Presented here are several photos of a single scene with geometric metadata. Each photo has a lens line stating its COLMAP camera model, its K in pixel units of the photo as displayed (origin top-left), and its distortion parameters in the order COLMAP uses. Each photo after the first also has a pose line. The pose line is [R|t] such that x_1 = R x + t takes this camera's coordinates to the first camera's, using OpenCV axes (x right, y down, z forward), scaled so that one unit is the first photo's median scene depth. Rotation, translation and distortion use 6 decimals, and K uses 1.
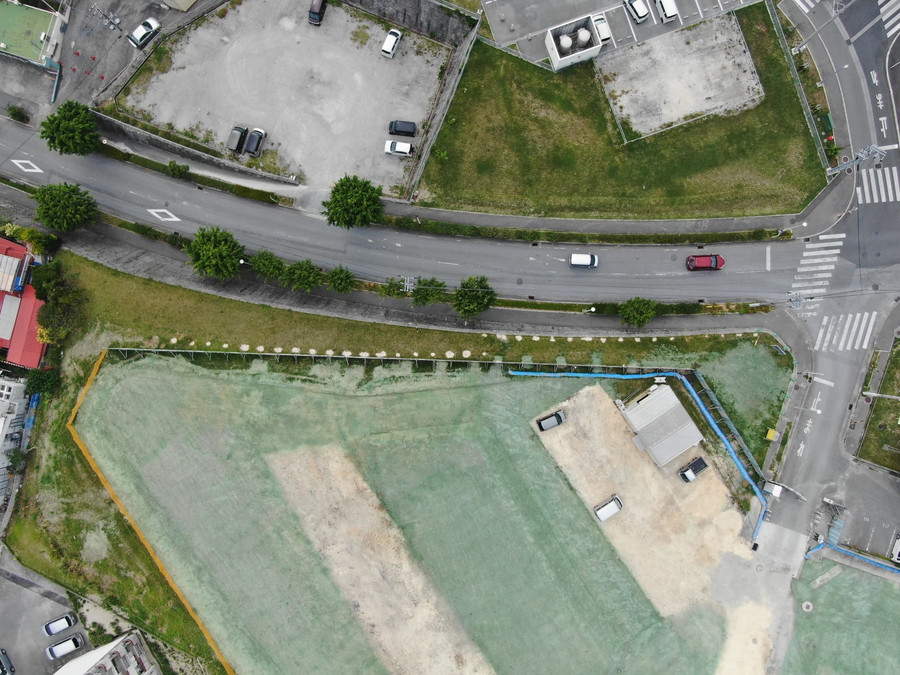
lens RADIAL K [[644.4, 0, 452.1], [0, 644.4, 337.3], [0, 0, 1]] dist [-0.014545, 0.002218]
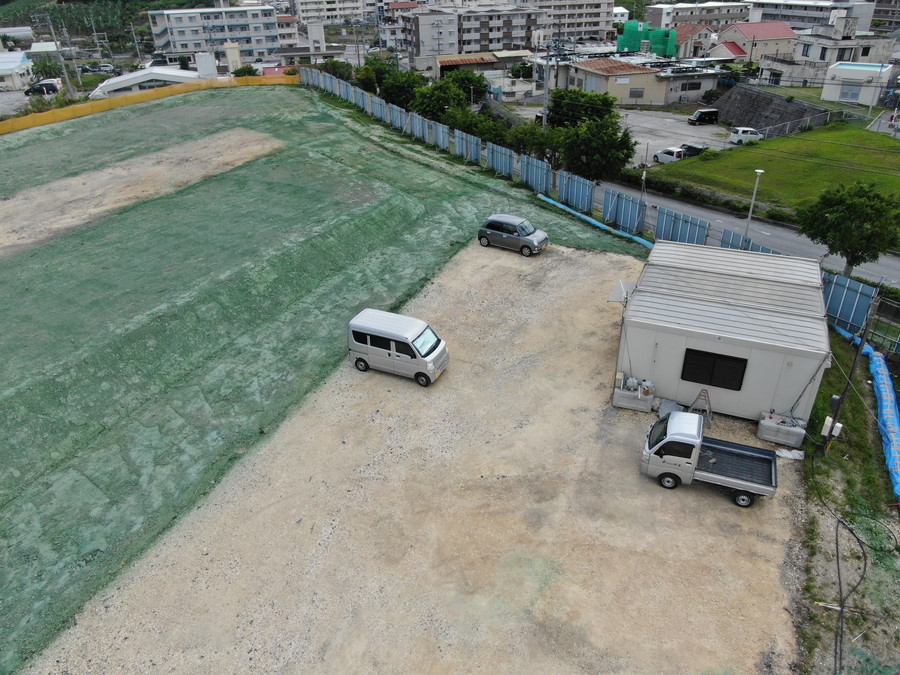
lens RADIAL K [[644.4, 0, 452.1], [0, 644.4, 337.3], [0, 0, 1]] dist [-0.014545, 0.002218]
pose [[0.533081, 0.425190, -0.731463, 0.467508], [-0.845960, 0.281391, -0.452957, 0.371312], [0.013234, 0.860252, 0.509698, 0.821590]]
